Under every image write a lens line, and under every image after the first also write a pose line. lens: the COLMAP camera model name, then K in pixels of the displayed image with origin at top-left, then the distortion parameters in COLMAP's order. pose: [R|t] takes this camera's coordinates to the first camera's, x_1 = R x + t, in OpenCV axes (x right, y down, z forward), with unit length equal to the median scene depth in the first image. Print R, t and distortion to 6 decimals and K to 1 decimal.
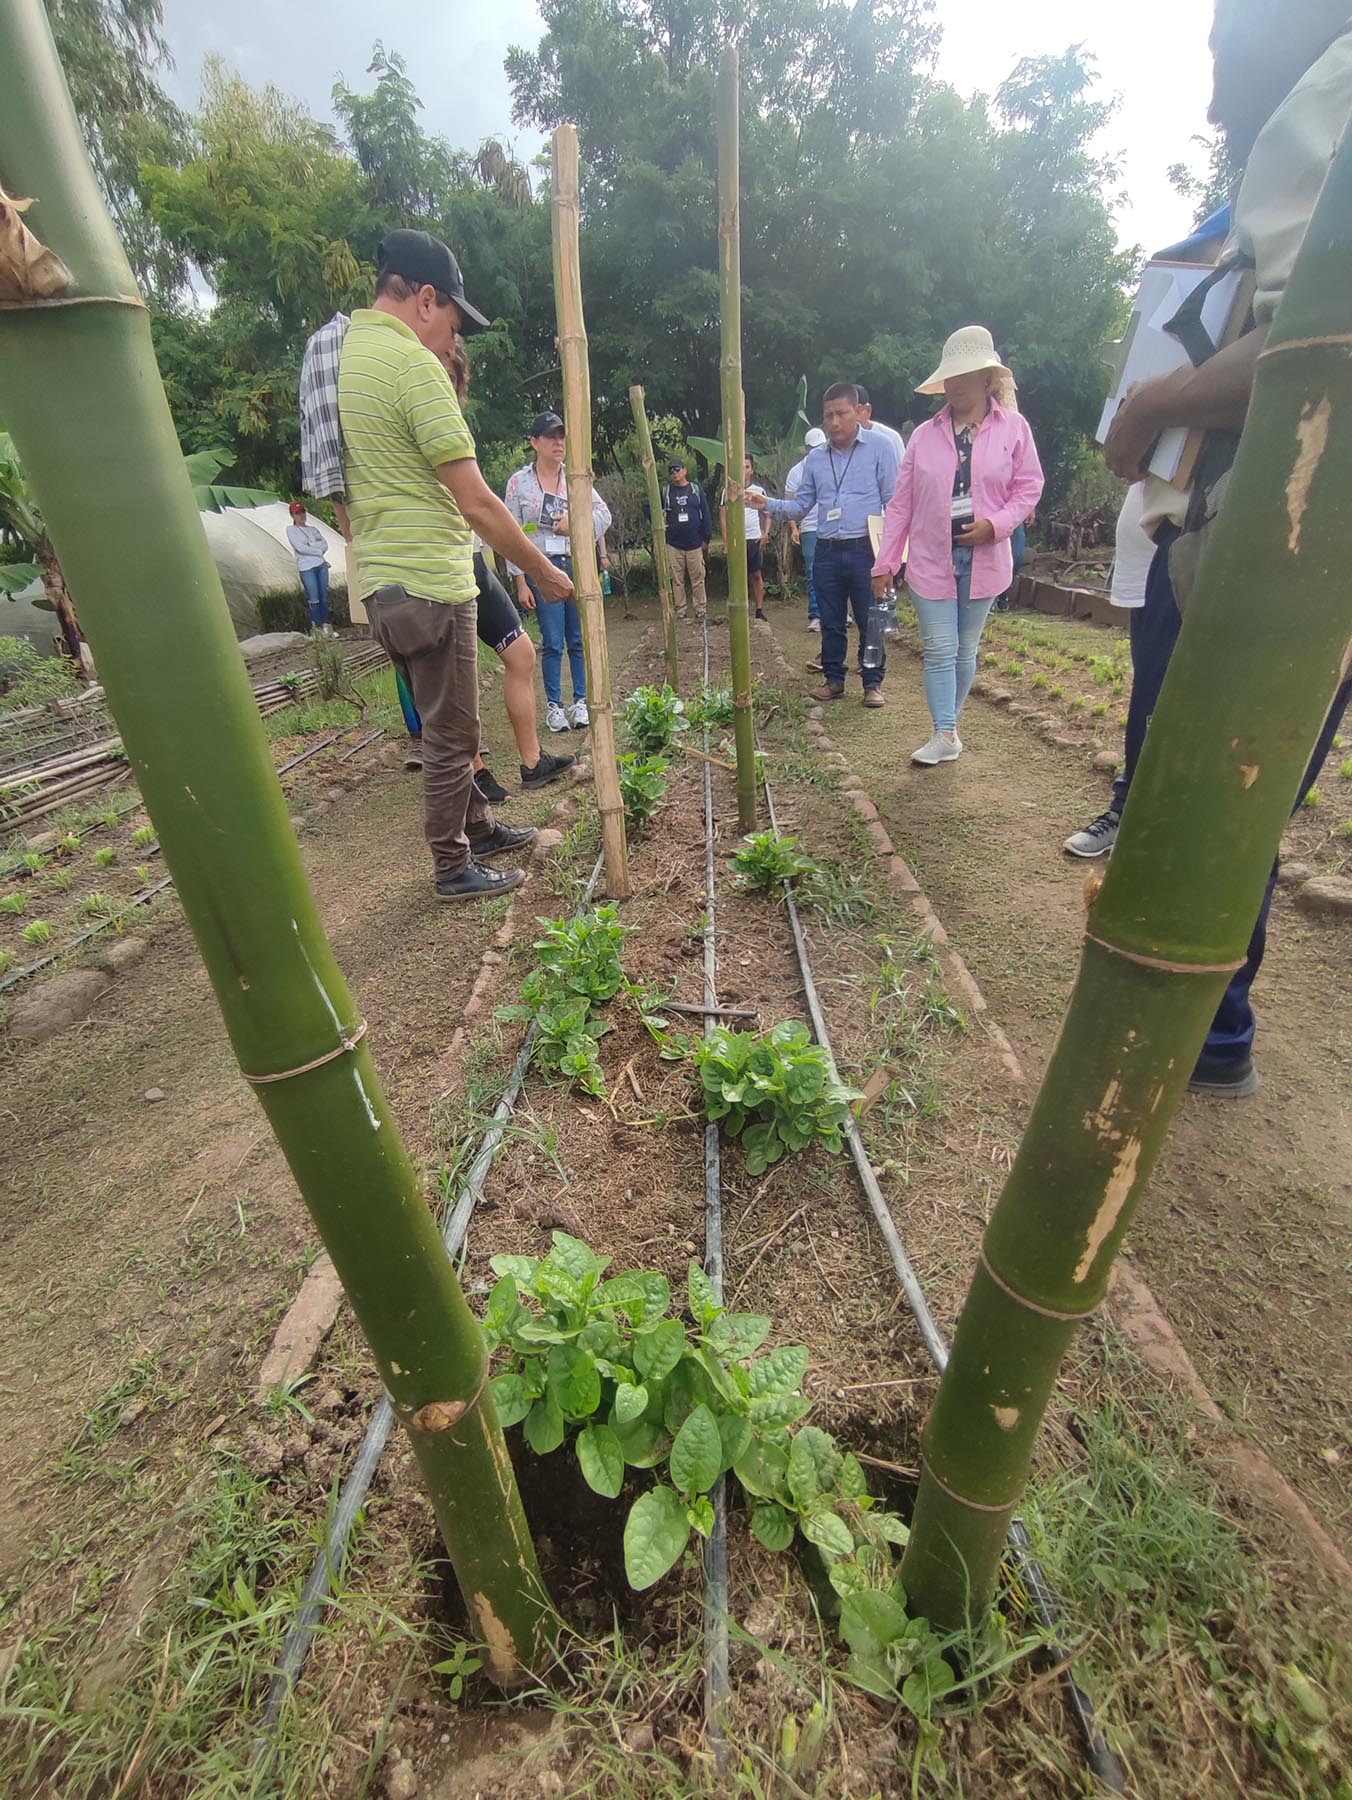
lens RADIAL K [[853.1, 0, 665.7], [0, 853.1, 908.4], [0, 0, 1]] dist [-0.005779, -0.001980]
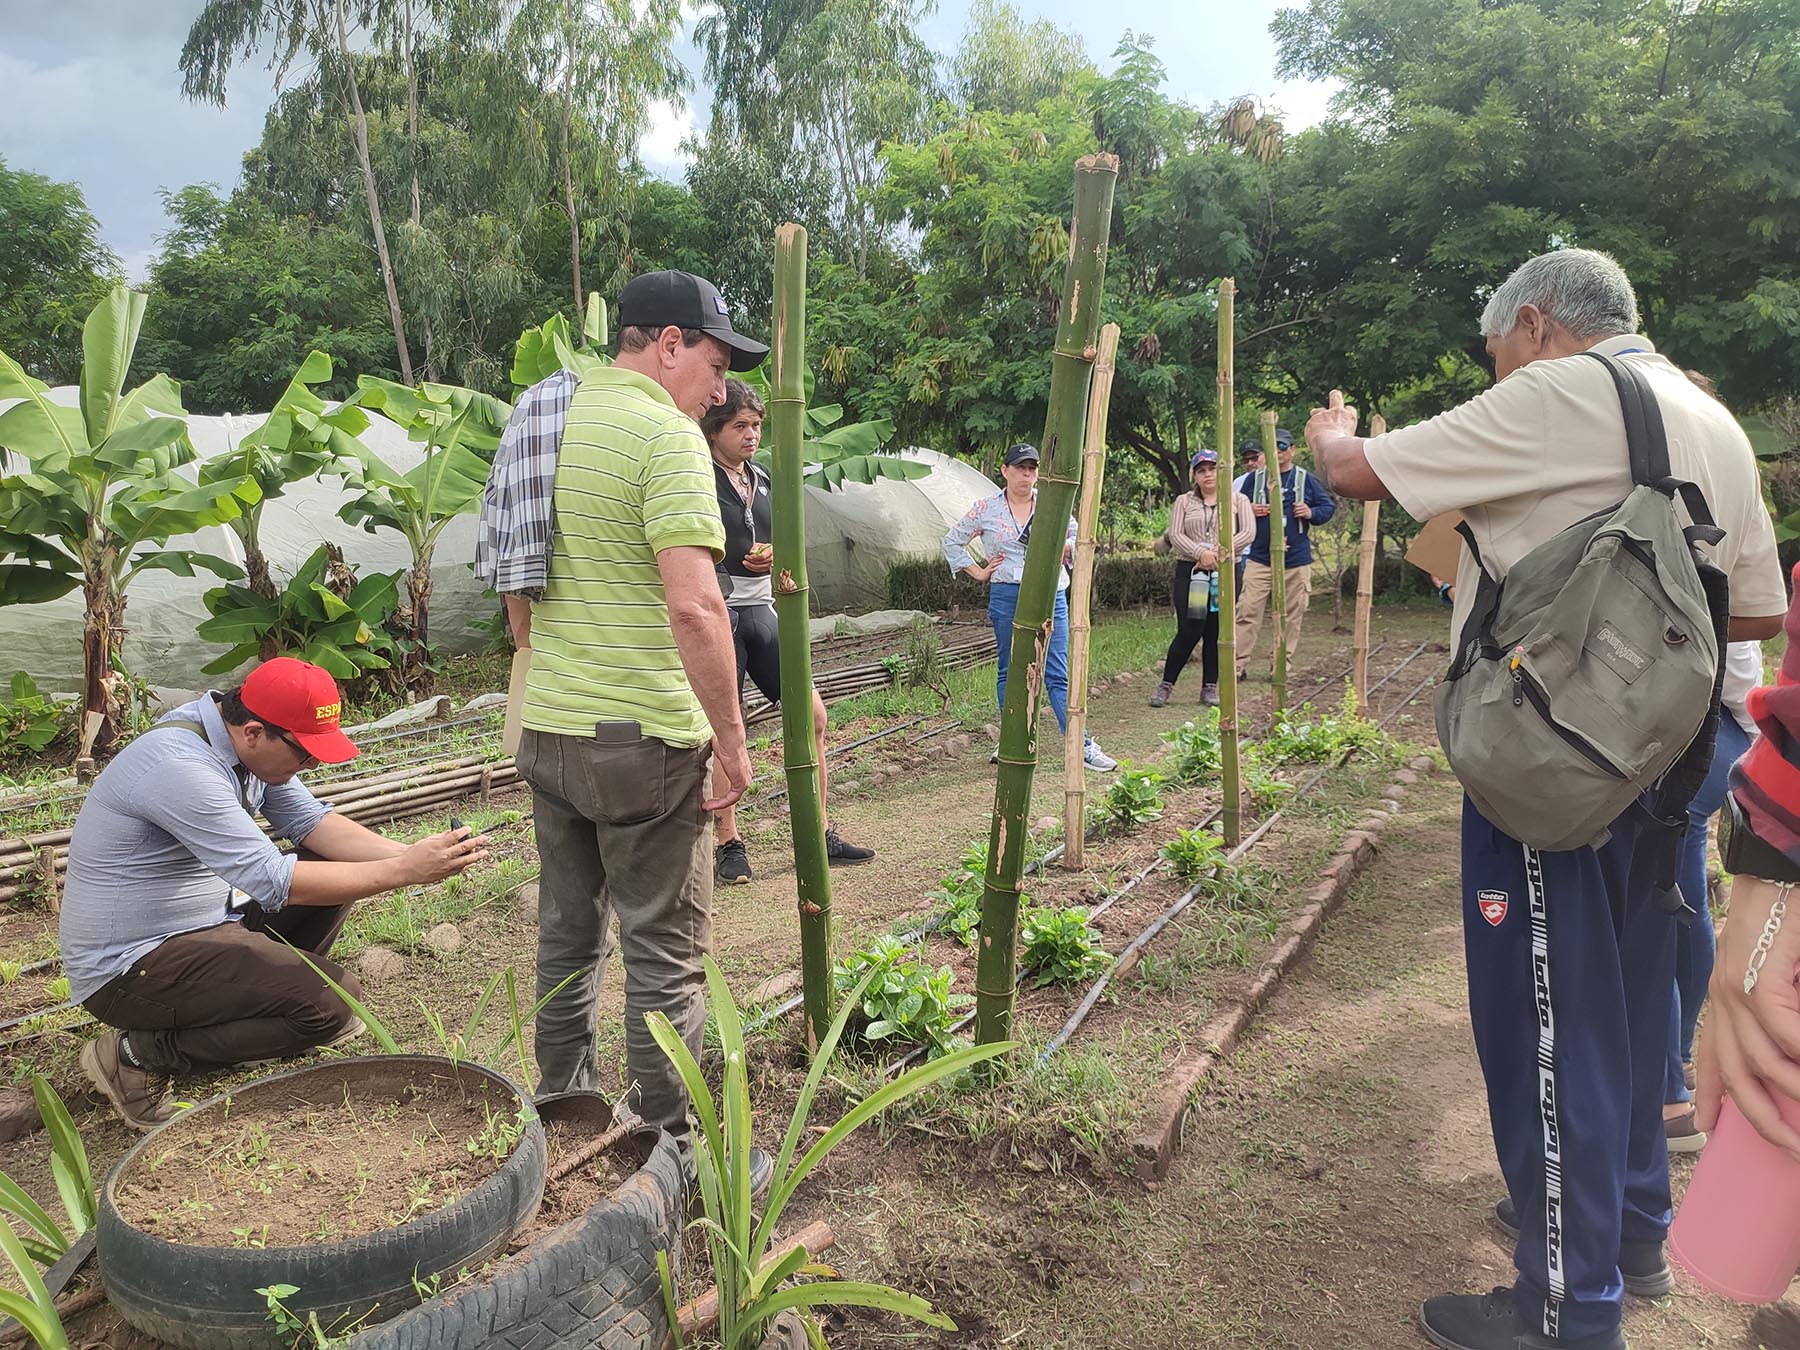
lens RADIAL K [[1338.6, 0, 900.5], [0, 1338.6, 675.1], [0, 0, 1]] dist [0.045106, -0.033134]
pose [[0.907008, 0.110659, -0.406313, 0.110867], [-0.216756, 0.949906, -0.225157, 0.049536], [0.361044, 0.292290, 0.885559, -0.198366]]
